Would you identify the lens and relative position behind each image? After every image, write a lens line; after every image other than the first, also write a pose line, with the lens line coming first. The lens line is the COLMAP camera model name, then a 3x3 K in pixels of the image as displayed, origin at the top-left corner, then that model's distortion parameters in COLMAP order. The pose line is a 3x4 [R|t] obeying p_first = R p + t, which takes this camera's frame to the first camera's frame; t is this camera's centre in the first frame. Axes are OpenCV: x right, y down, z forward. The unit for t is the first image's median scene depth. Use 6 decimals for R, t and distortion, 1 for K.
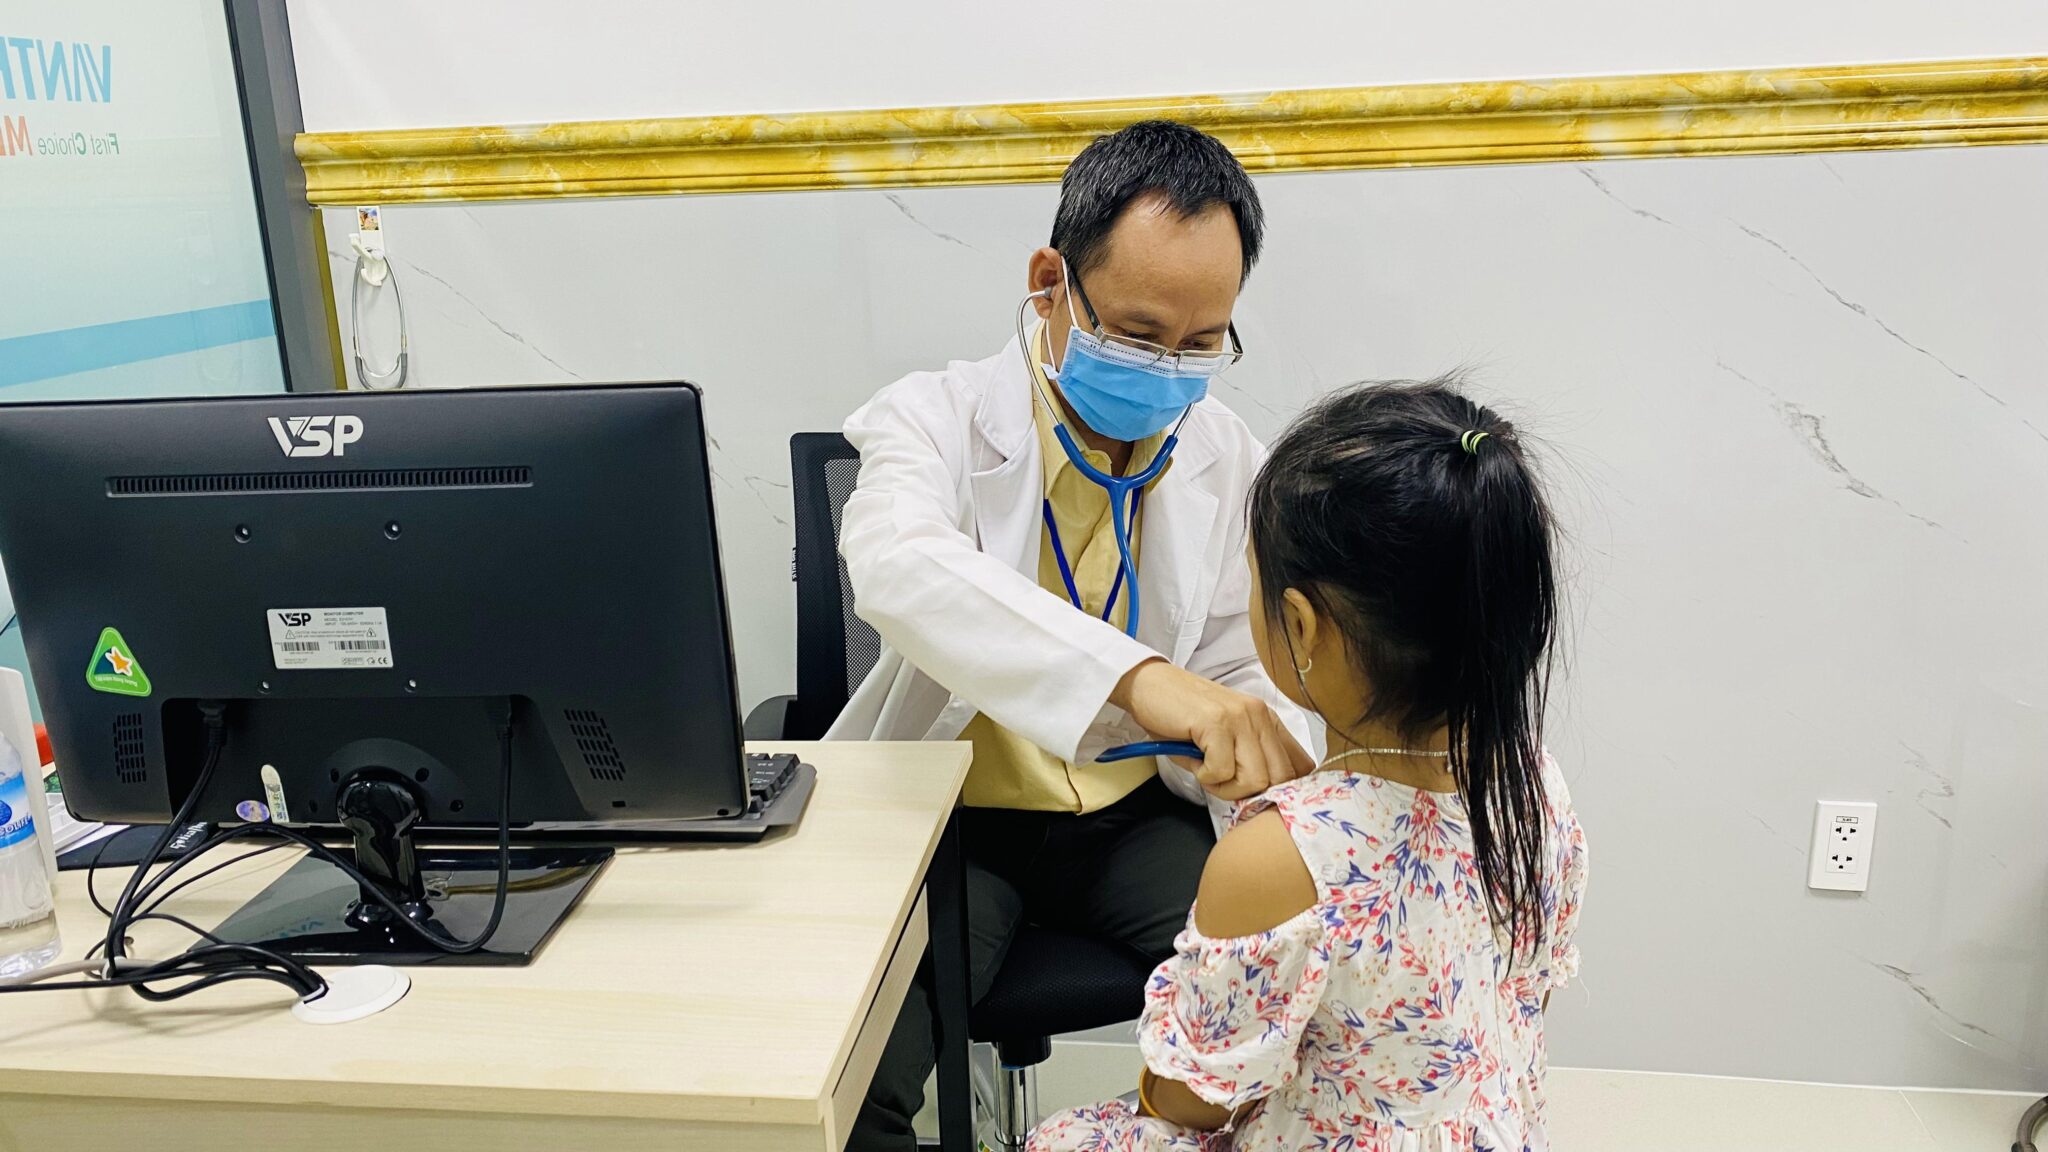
lens RADIAL K [[1537.1, 0, 1028.0], [0, 1537.1, 560.0], [0, 0, 1]] dist [0.011952, -0.016745]
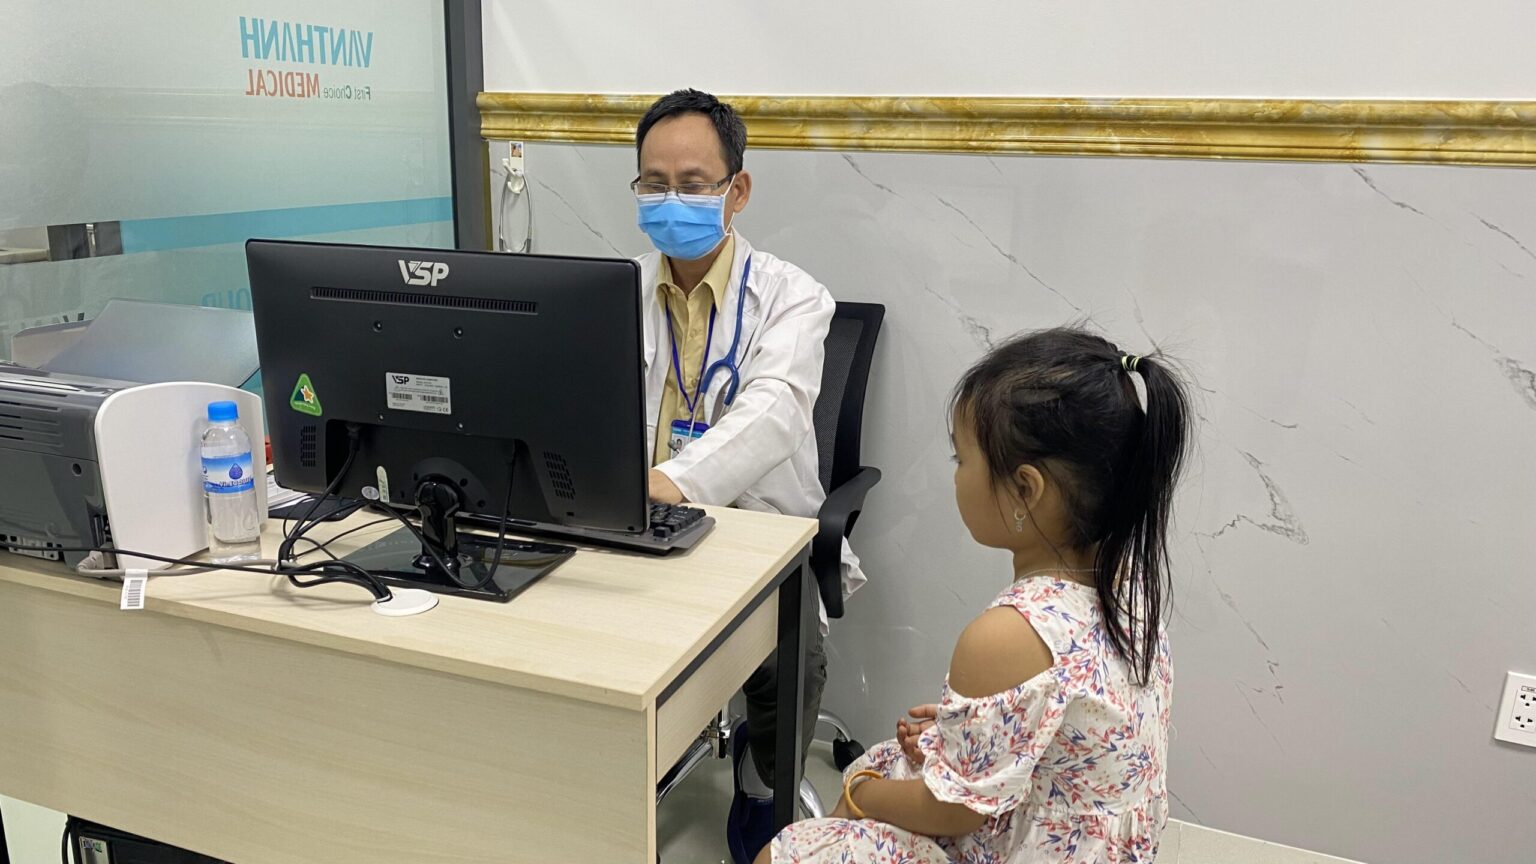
lens RADIAL K [[1152.8, 0, 764.7], [0, 1152.8, 432.9], [0, 0, 1]] dist [0.011952, -0.016745]
pose [[0.970669, 0.114079, -0.211630, 0.133044], [-0.113760, 0.993413, 0.013724, 0.023724], [0.211802, 0.010753, 0.977253, -0.110145]]
